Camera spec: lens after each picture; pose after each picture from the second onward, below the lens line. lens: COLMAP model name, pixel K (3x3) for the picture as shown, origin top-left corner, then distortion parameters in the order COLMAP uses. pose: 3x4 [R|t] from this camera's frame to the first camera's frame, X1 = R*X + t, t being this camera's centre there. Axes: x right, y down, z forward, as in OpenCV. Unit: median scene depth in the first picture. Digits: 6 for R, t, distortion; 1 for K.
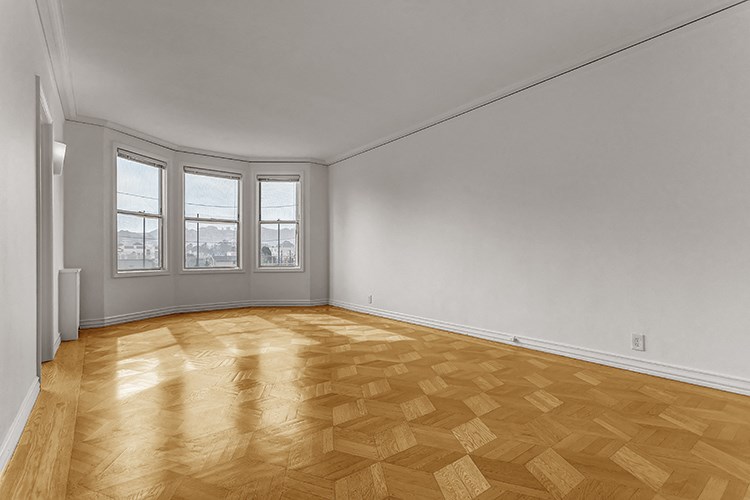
lens RADIAL K [[356.2, 0, 370.7], [0, 356.2, 250.6], [0, 0, 1]] dist [0.001960, 0.000367]
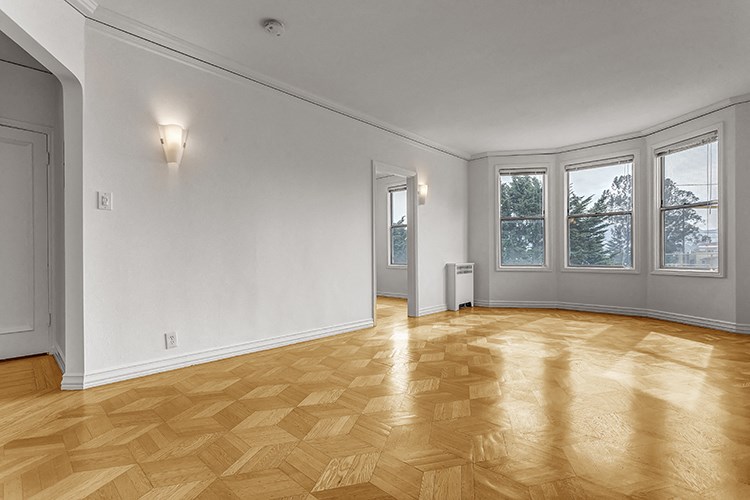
lens RADIAL K [[356.2, 0, 370.2], [0, 356.2, 256.3], [0, 0, 1]] dist [0.001960, 0.000367]
pose [[0.131450, 0.001693, -0.991321, 0.422999], [0.019773, 0.999795, 0.004329, 0.005651], [0.991126, -0.020170, 0.131389, 0.312990]]
